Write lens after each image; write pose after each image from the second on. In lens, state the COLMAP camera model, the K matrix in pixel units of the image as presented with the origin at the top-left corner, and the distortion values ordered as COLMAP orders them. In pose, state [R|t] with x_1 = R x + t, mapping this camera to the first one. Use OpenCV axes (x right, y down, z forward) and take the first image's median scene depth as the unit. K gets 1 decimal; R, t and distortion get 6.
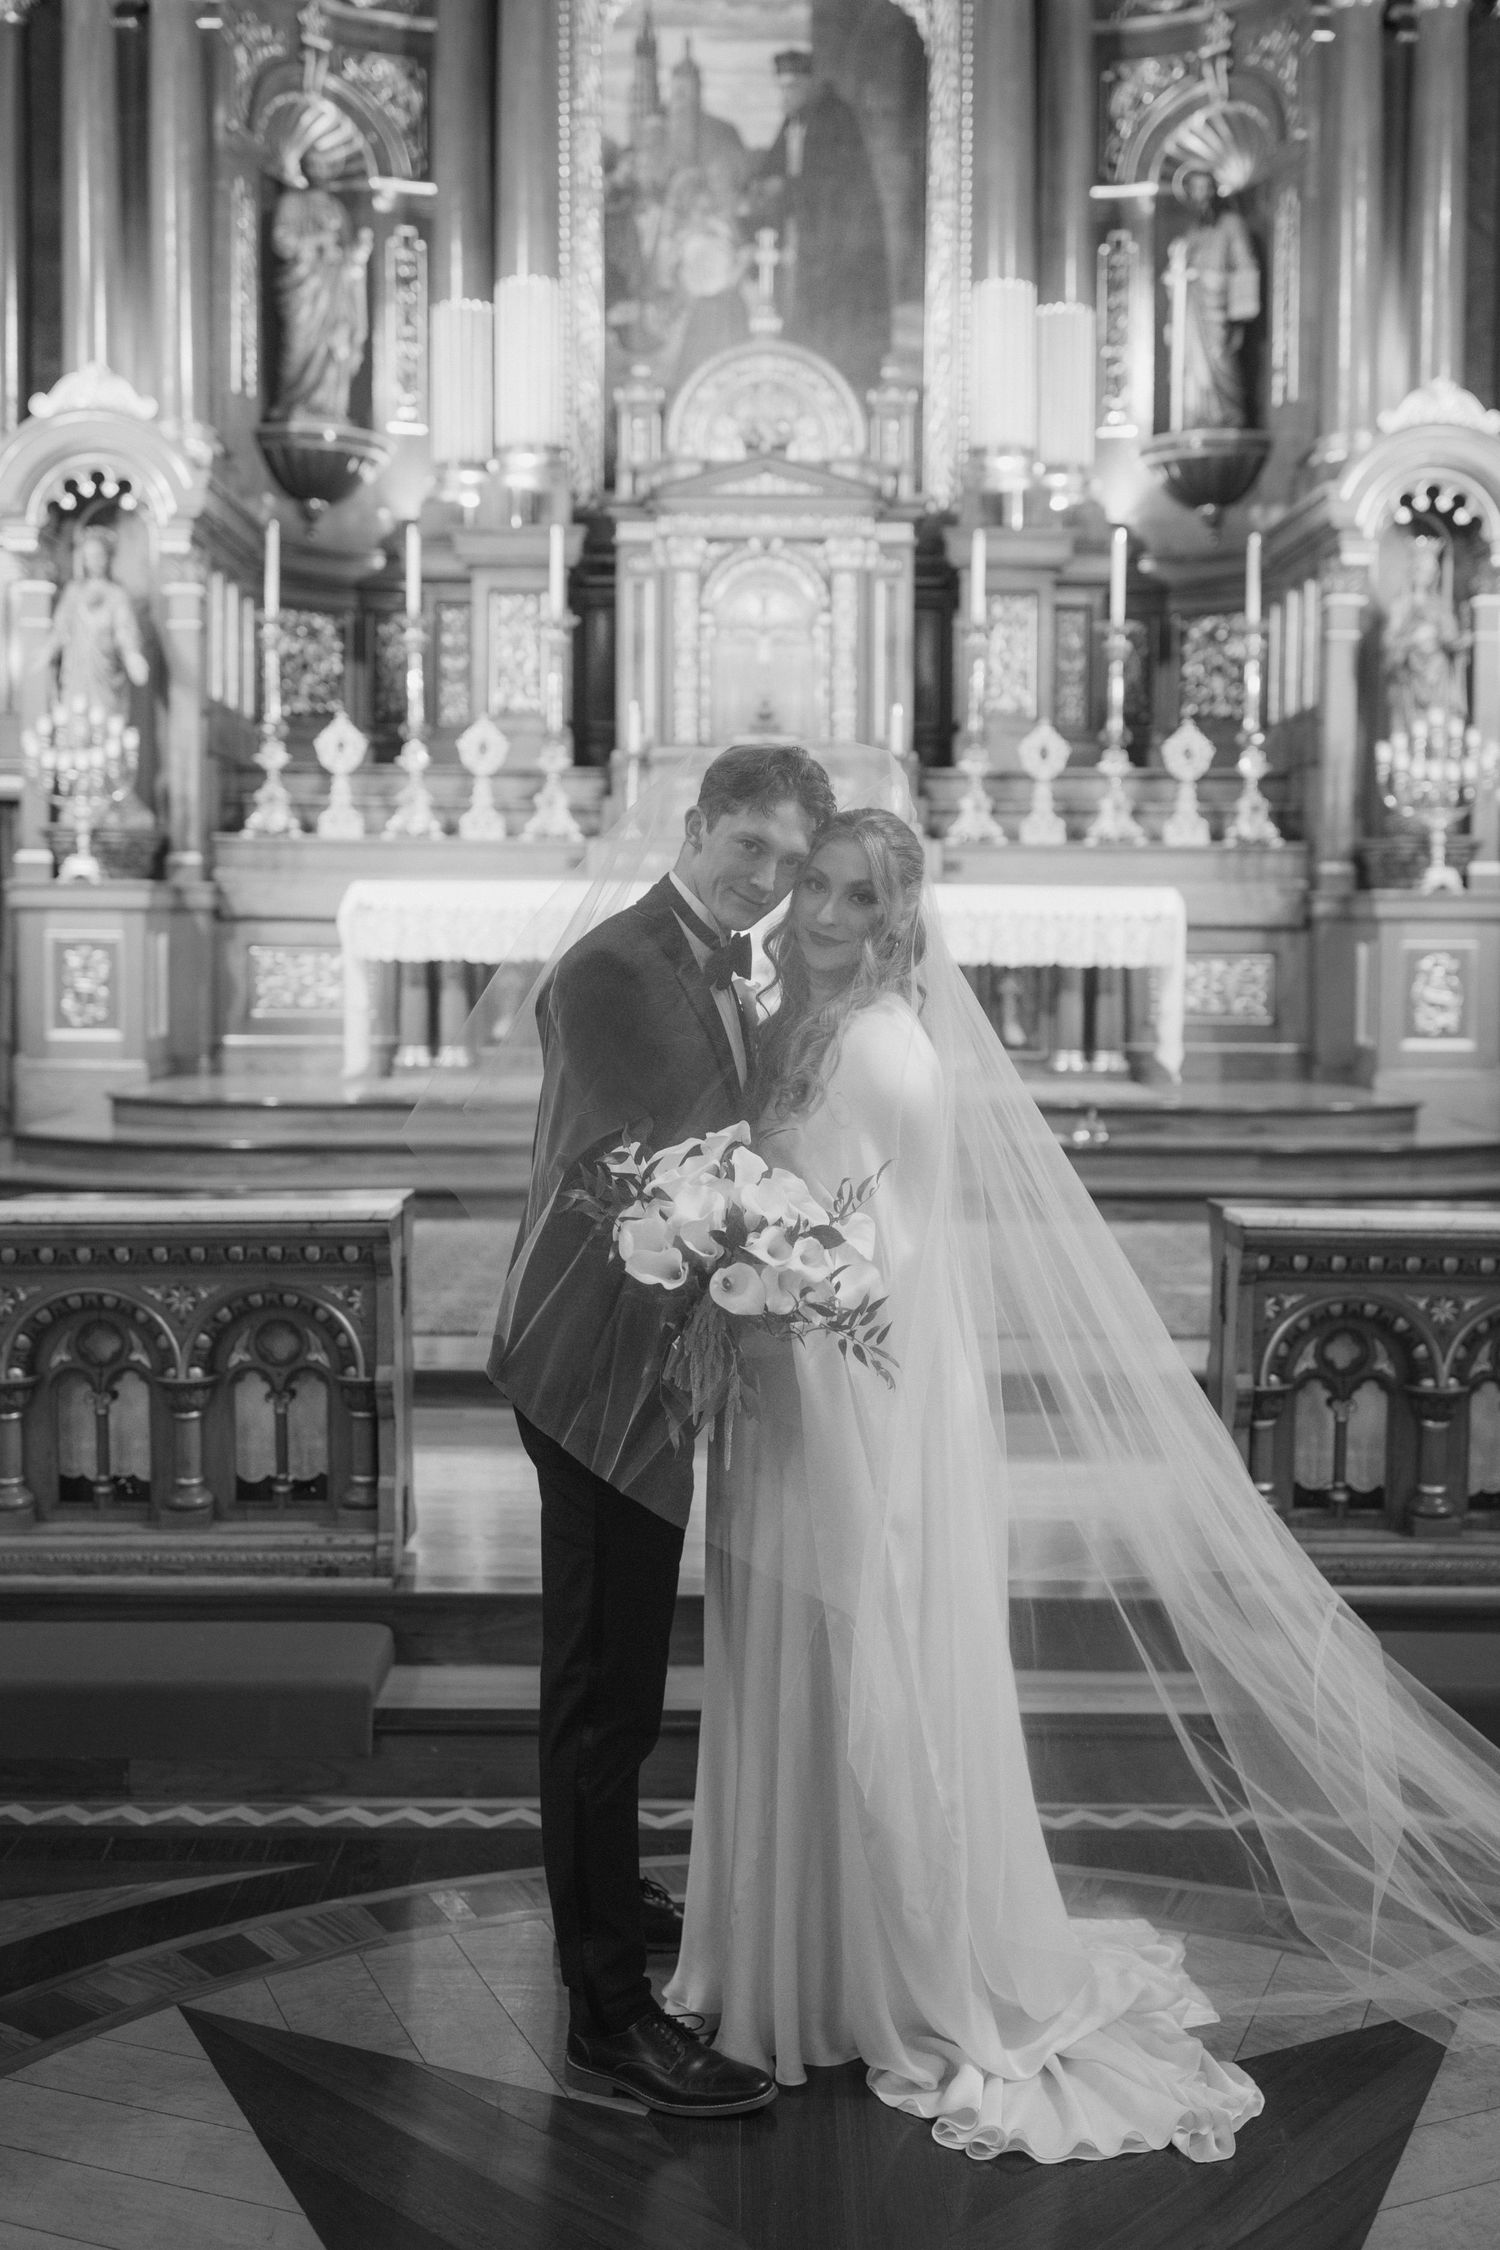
lens RADIAL K [[2370.8, 0, 776.0], [0, 2370.8, 1037.1], [0, 0, 1]] dist [0.026511, 0.000000]
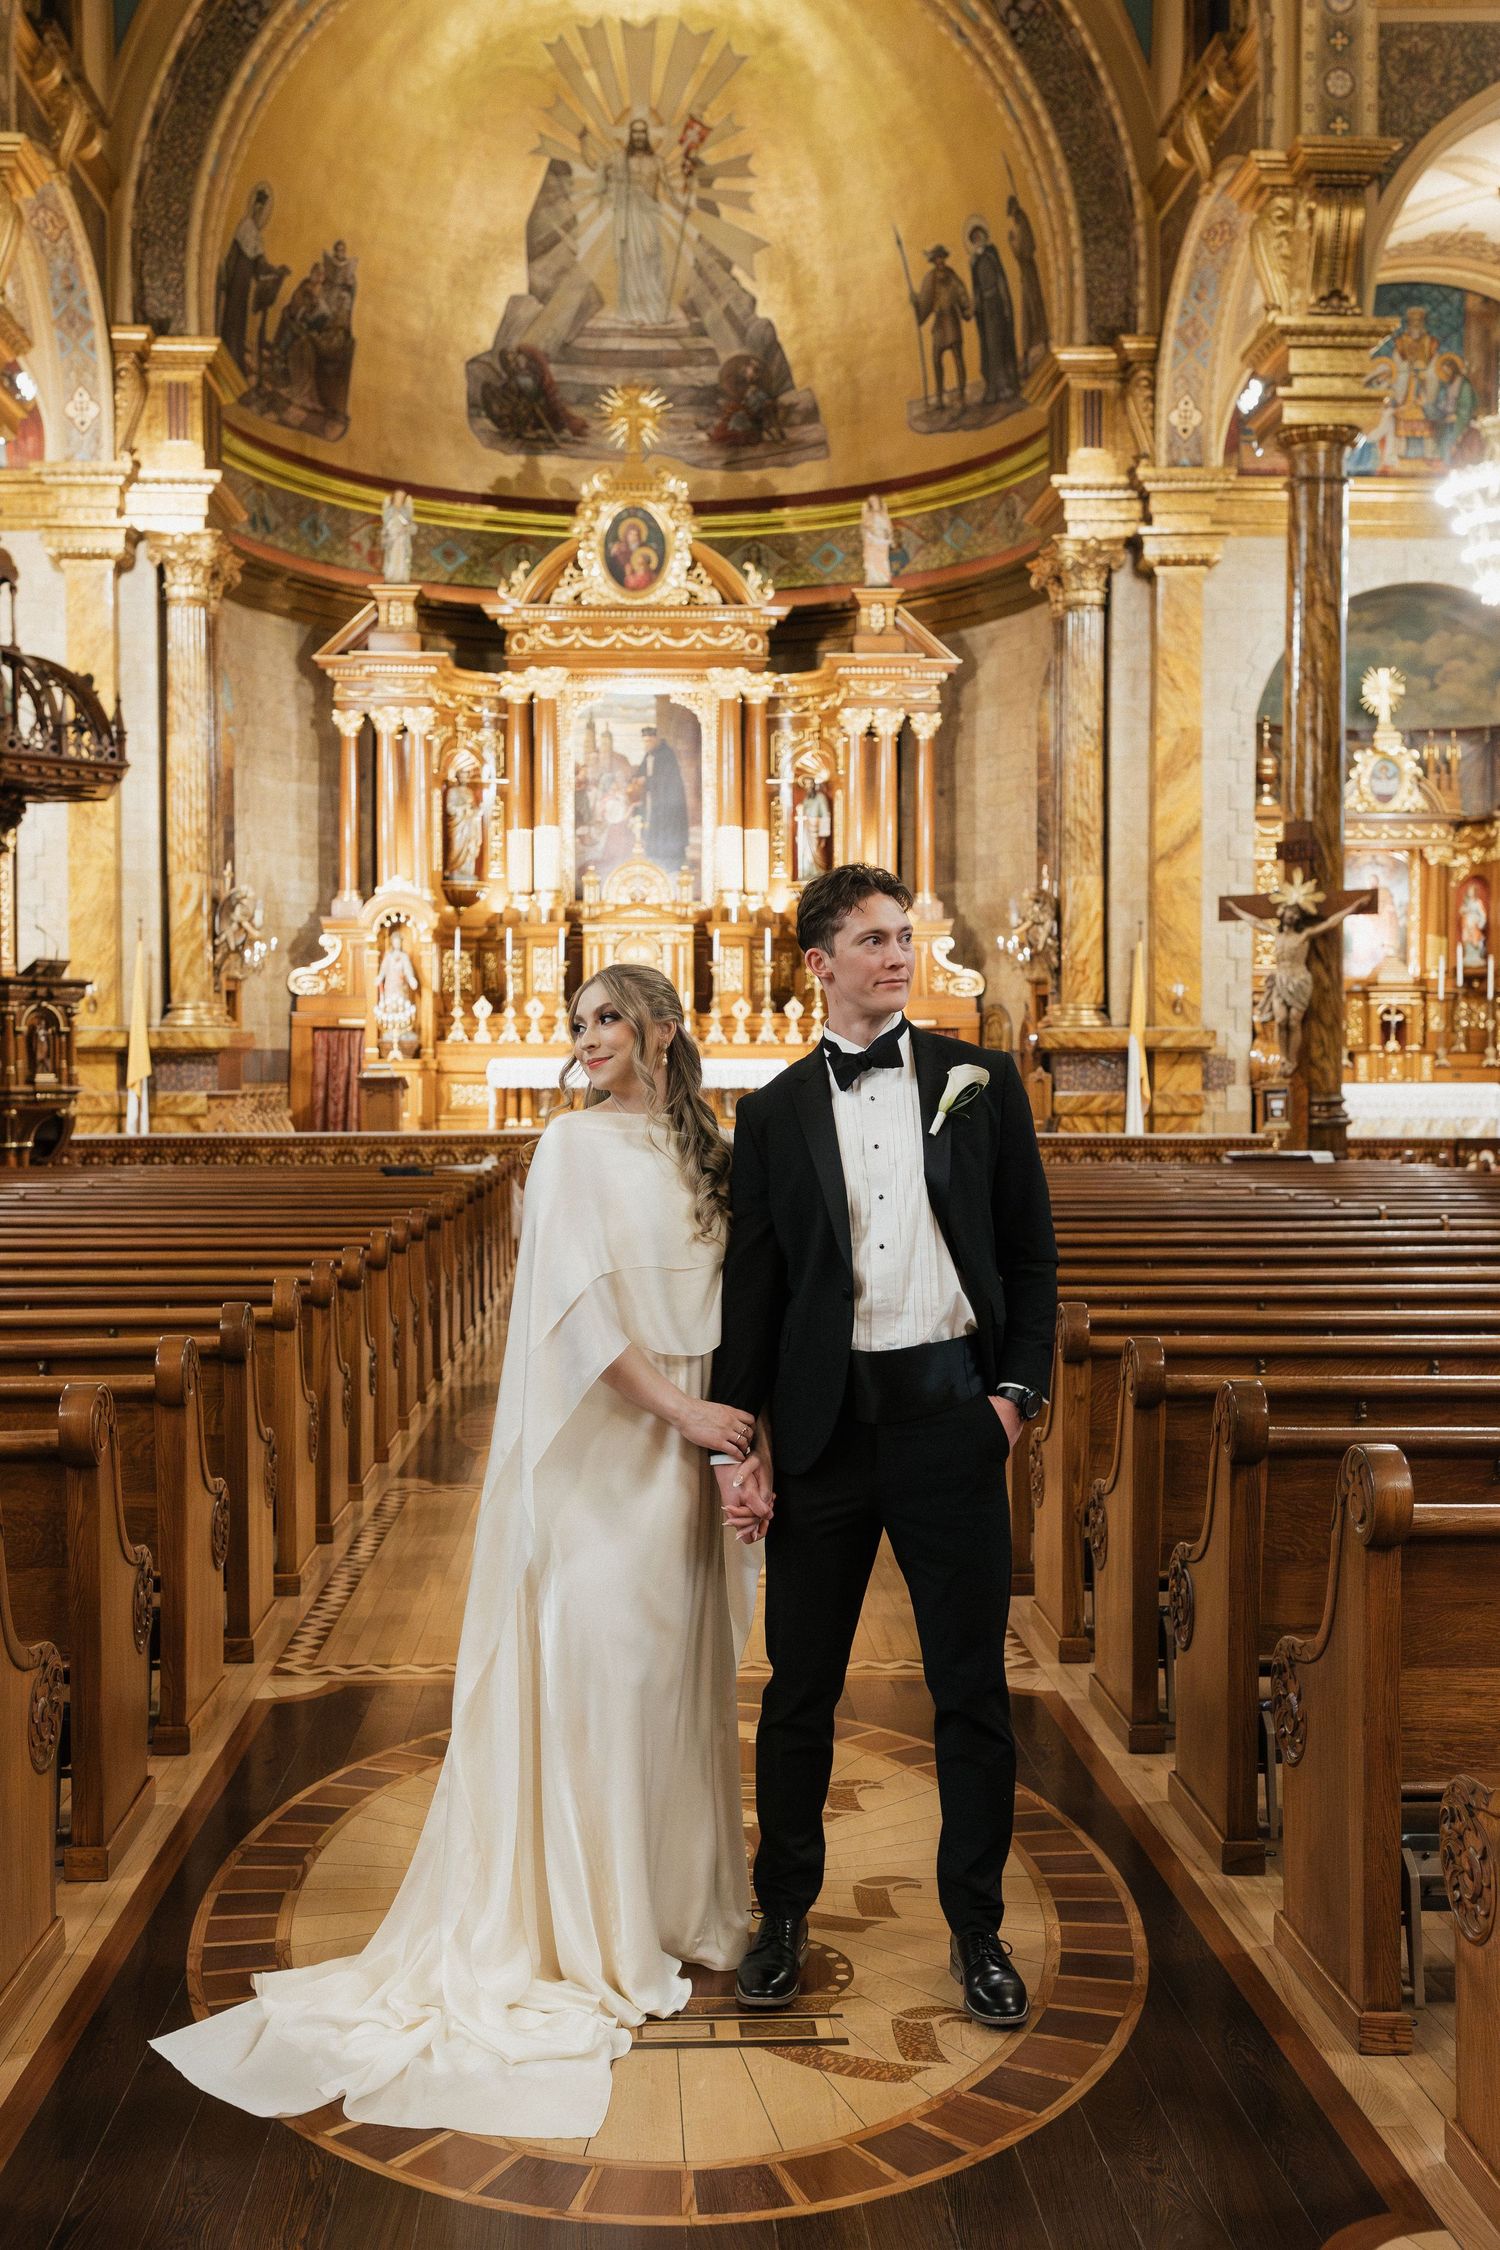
lens RADIAL K [[2370.8, 0, 757.8], [0, 2370.8, 1175.7], [0, 0, 1]] dist [0.026511, 0.000000]
pose [[0.999503, -0.006834, 0.030772, 0.047752], [0.006605, 0.999950, 0.007529, 0.050742], [-0.030822, -0.007322, 0.999498, -1.742609]]
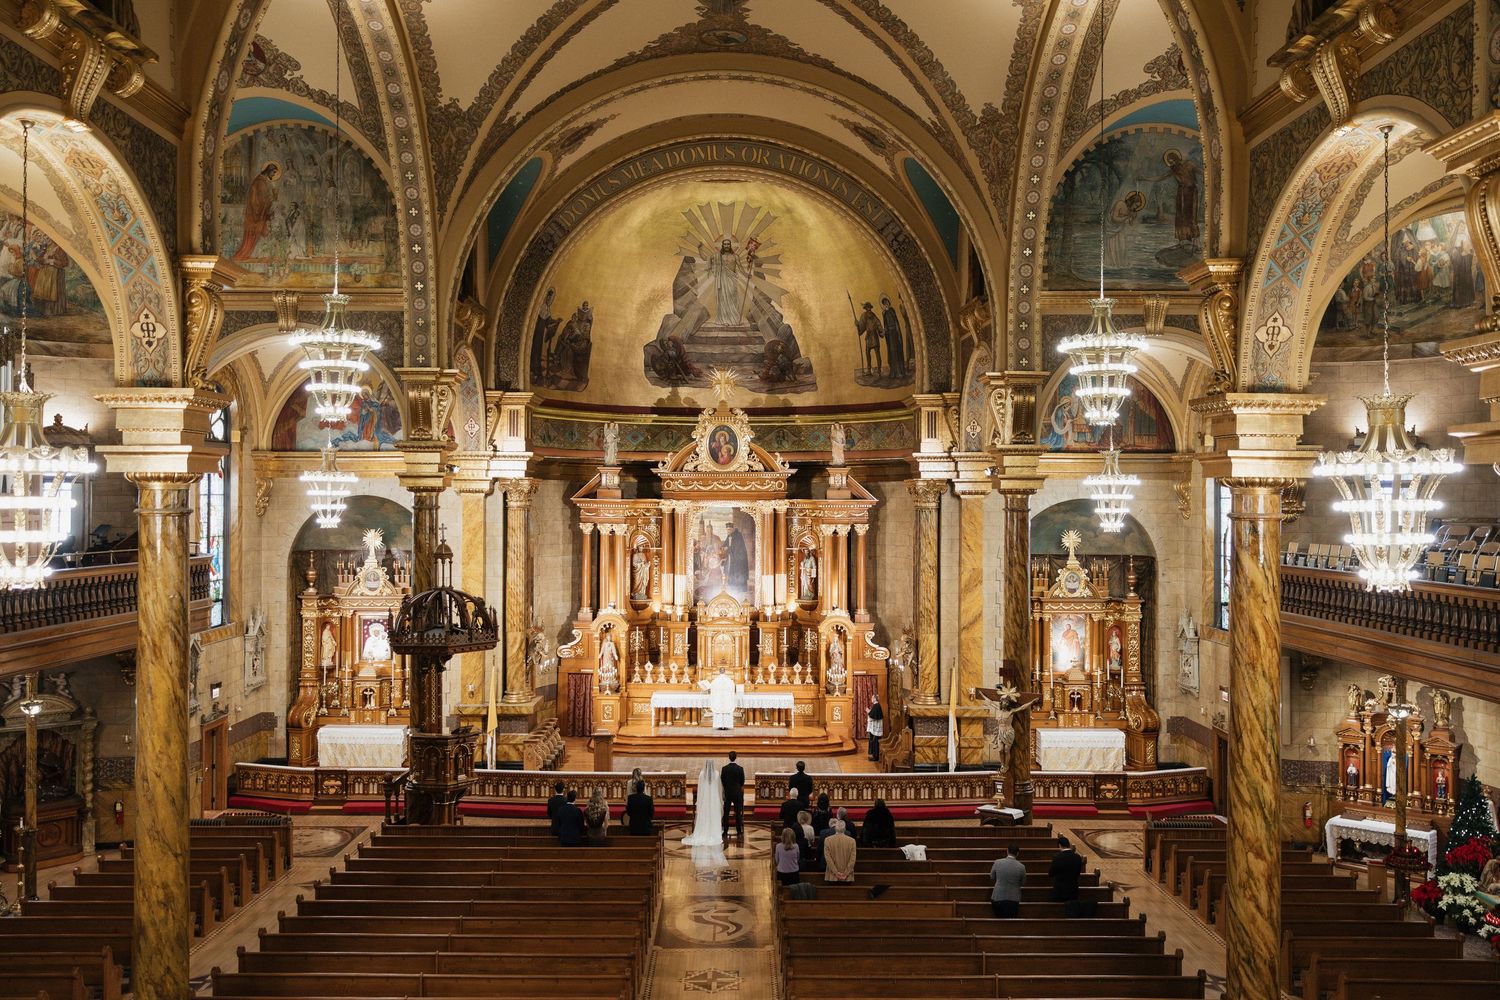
lens RADIAL K [[1423.3, 0, 763.9], [0, 1423.3, 484.7], [0, 0, 1]] dist [-0.002324, 0.000000]
pose [[0.999997, -0.001868, -0.001407, 0.099549], [0.001821, 0.999478, -0.032264, -0.452821], [0.001466, 0.032261, 0.999478, -2.449800]]
